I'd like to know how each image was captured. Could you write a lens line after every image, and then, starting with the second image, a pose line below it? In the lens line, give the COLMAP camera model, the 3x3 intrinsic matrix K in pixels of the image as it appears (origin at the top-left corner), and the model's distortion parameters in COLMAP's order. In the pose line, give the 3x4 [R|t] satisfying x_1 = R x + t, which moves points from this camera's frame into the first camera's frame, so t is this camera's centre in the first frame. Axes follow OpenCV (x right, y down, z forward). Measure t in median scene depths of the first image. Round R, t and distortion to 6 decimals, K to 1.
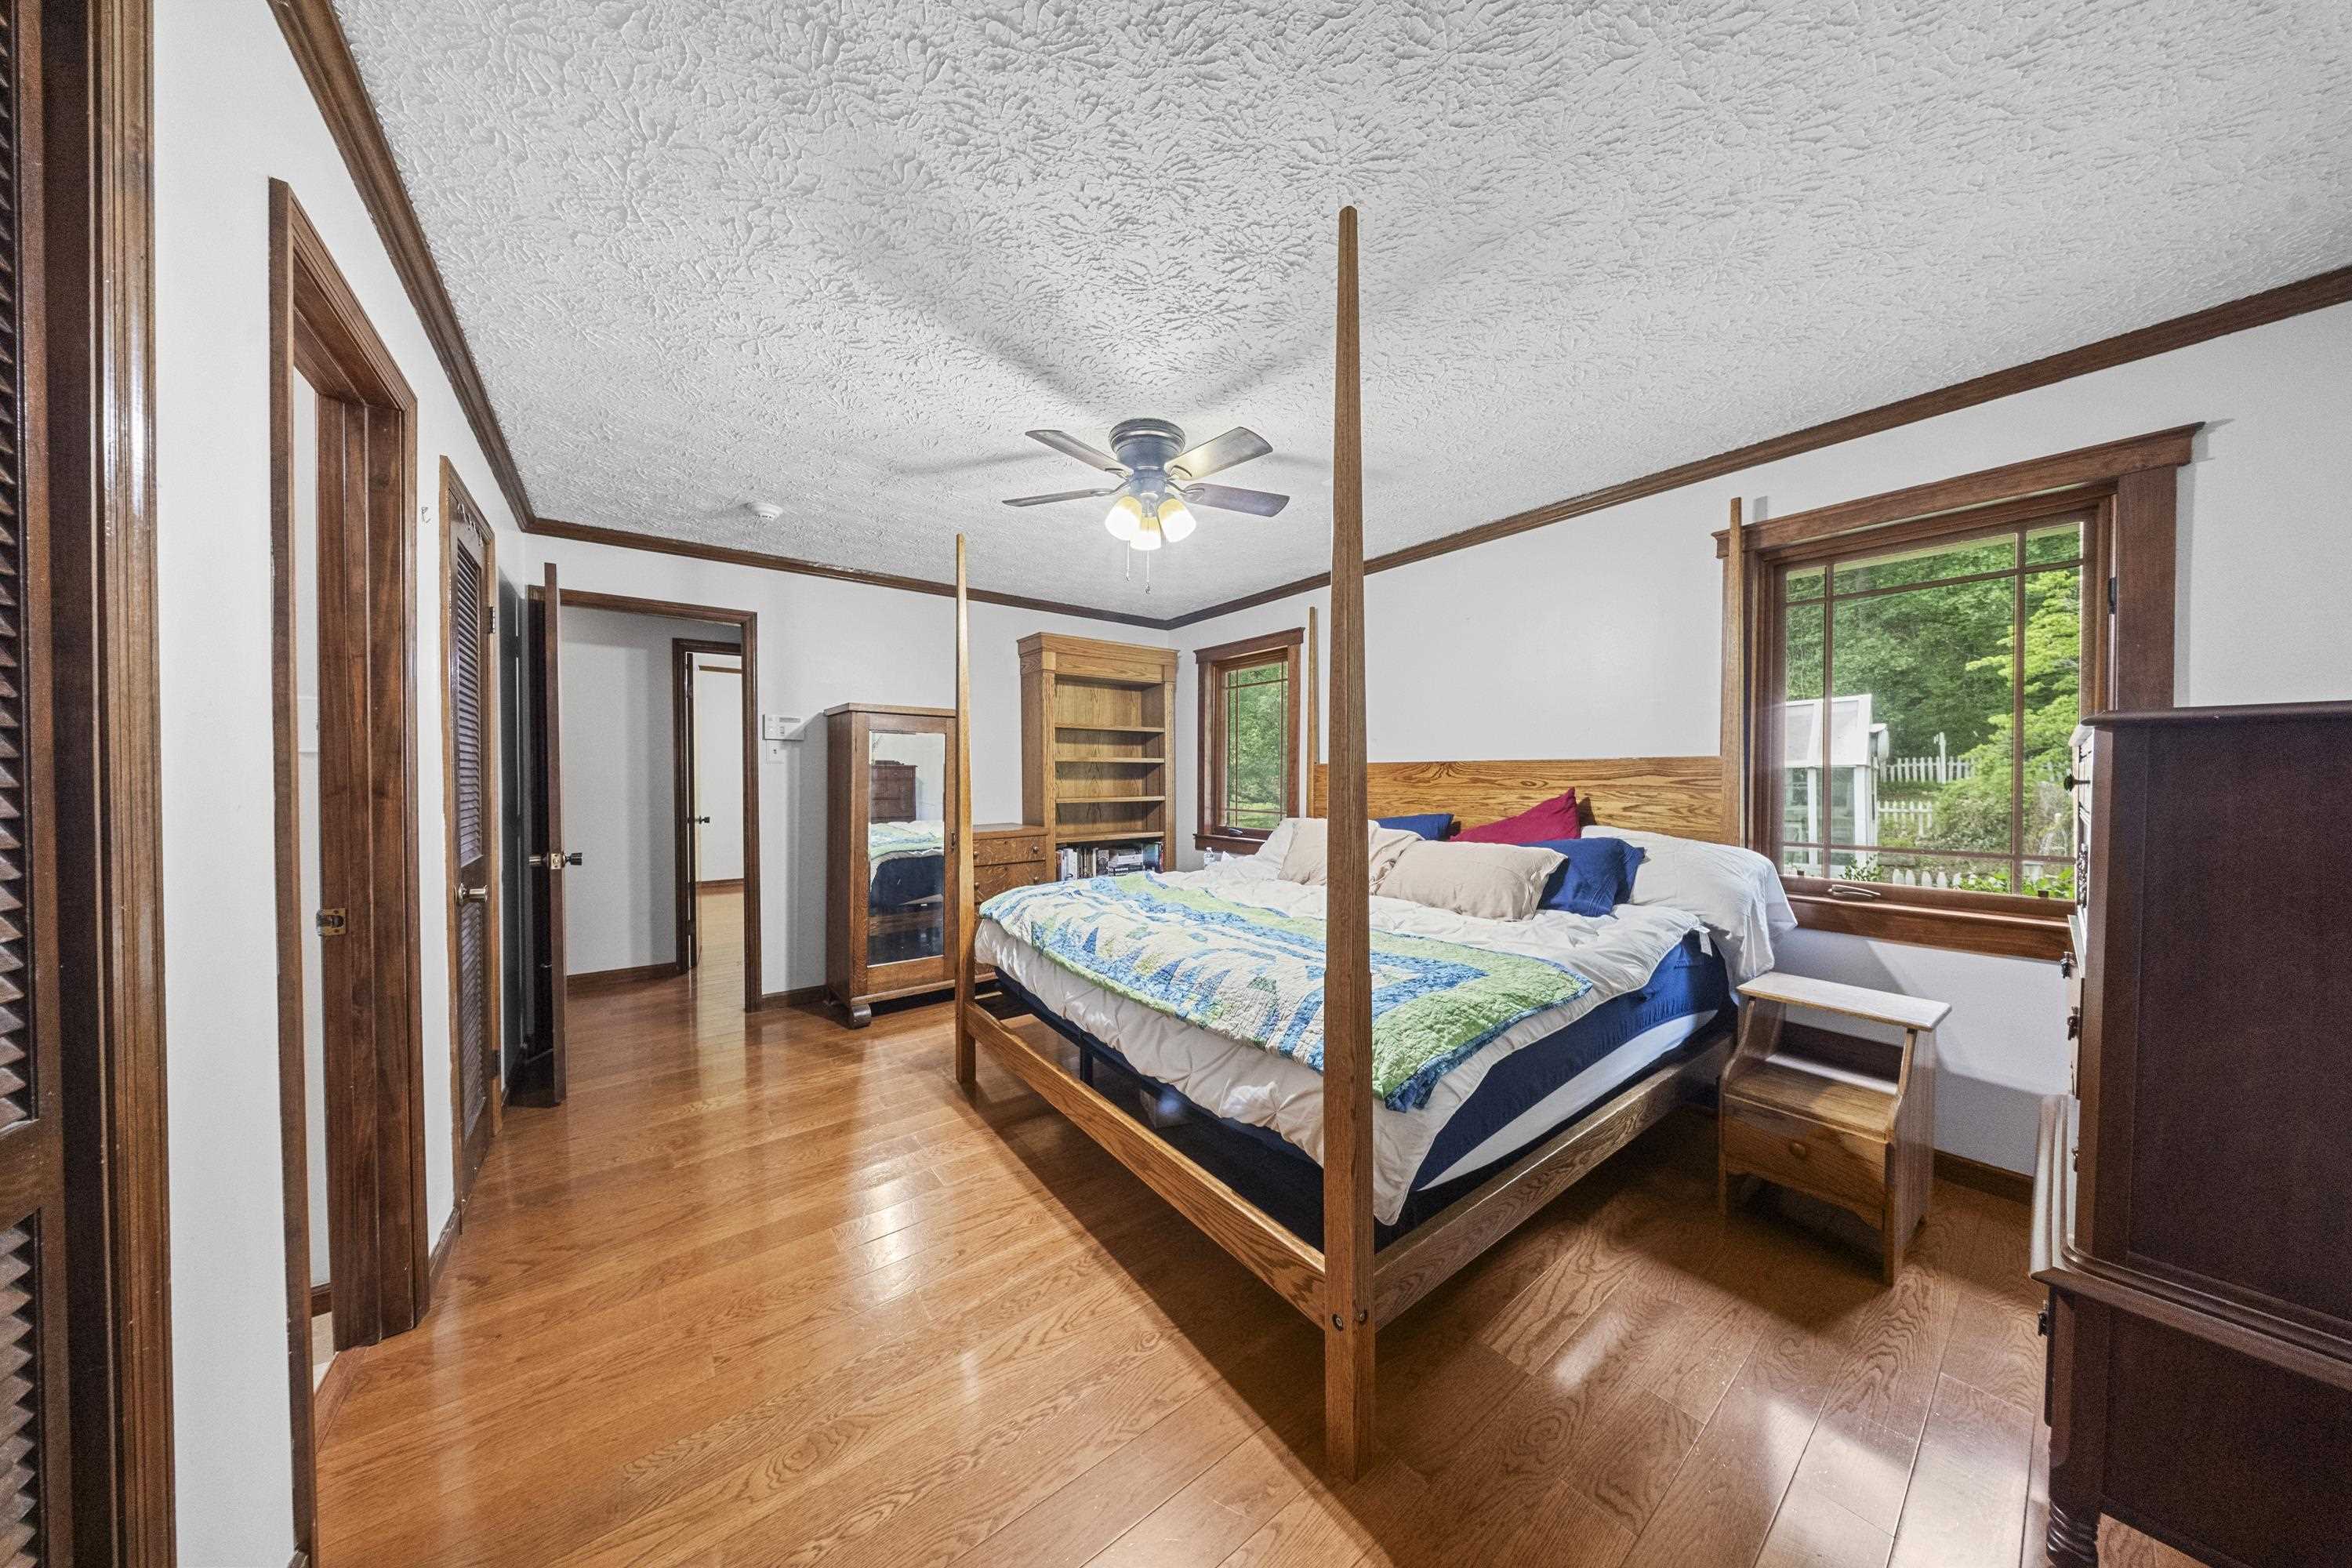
lens RADIAL K [[693.3, 0, 1180.5], [0, 693.3, 786.9], [0, 0, 1]] dist [-0.003478, -0.000233]
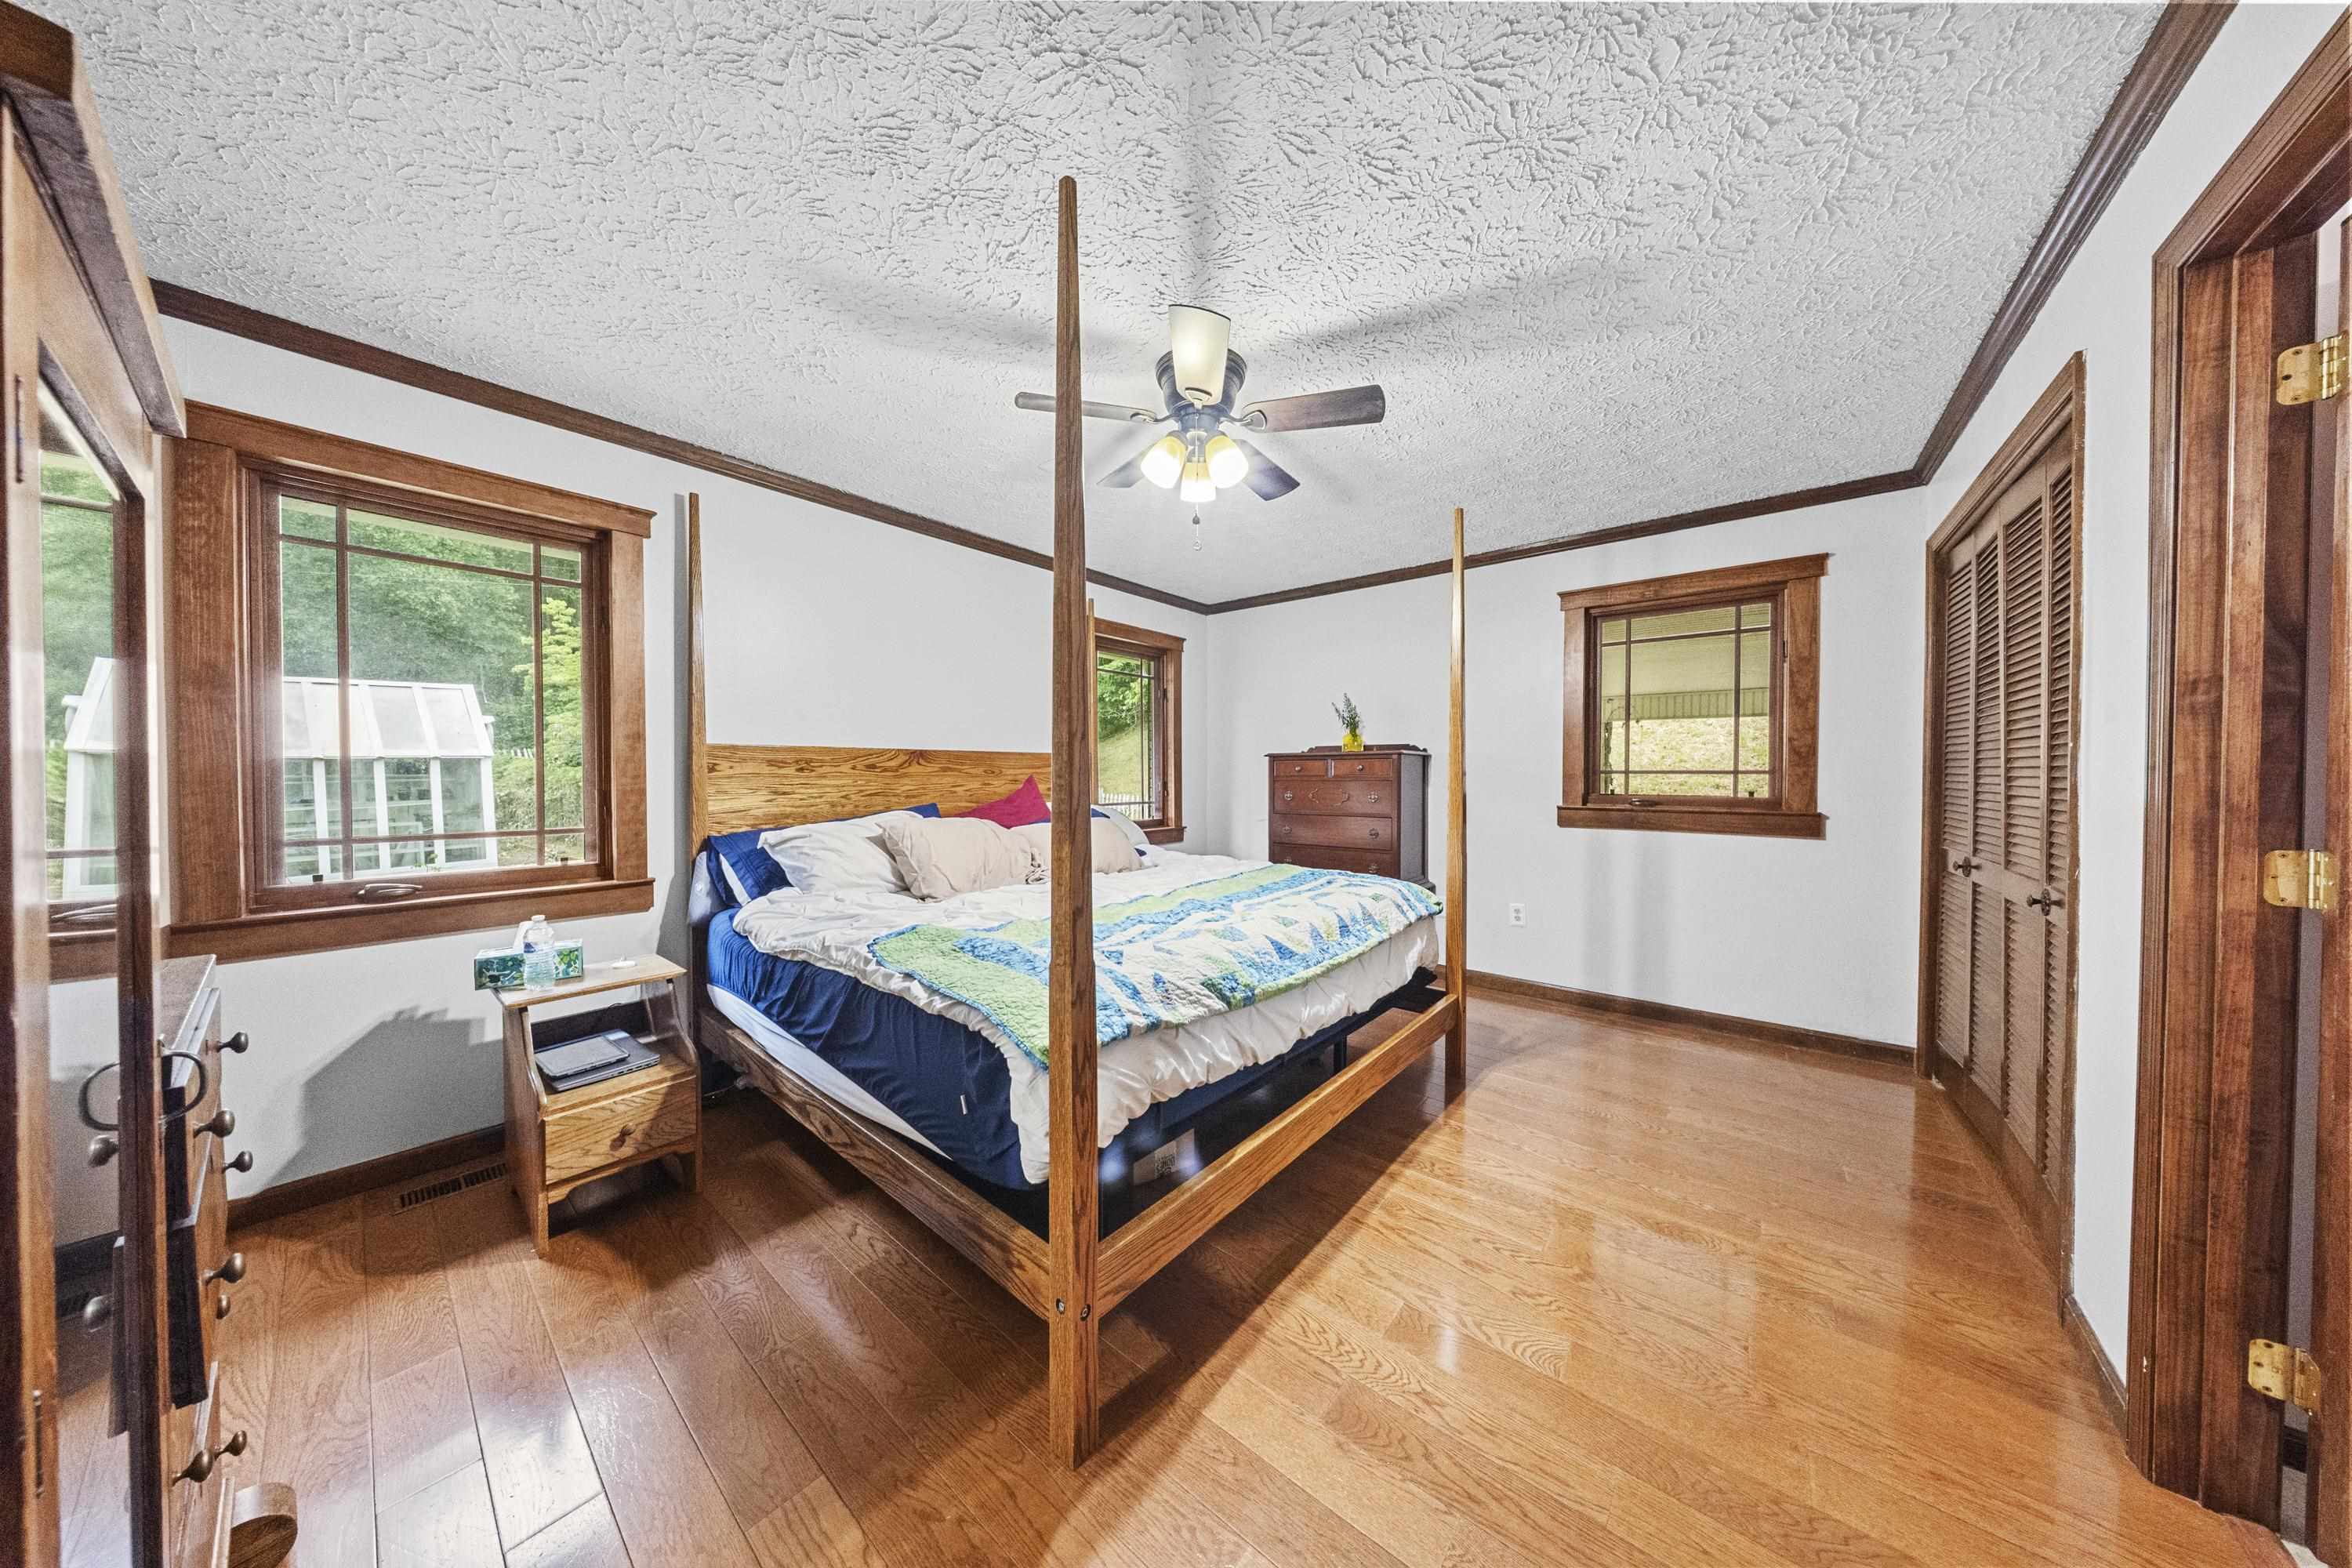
lens RADIAL K [[693.3, 0, 1184.6], [0, 693.3, 773.6], [0, 0, 1]] dist [-0.003478, -0.000233]
pose [[-0.234534, -0.006808, 0.972084, -0.651404], [0.015038, 0.999830, 0.010630, -0.008237], [-0.971992, 0.017111, -0.234392, 0.898829]]
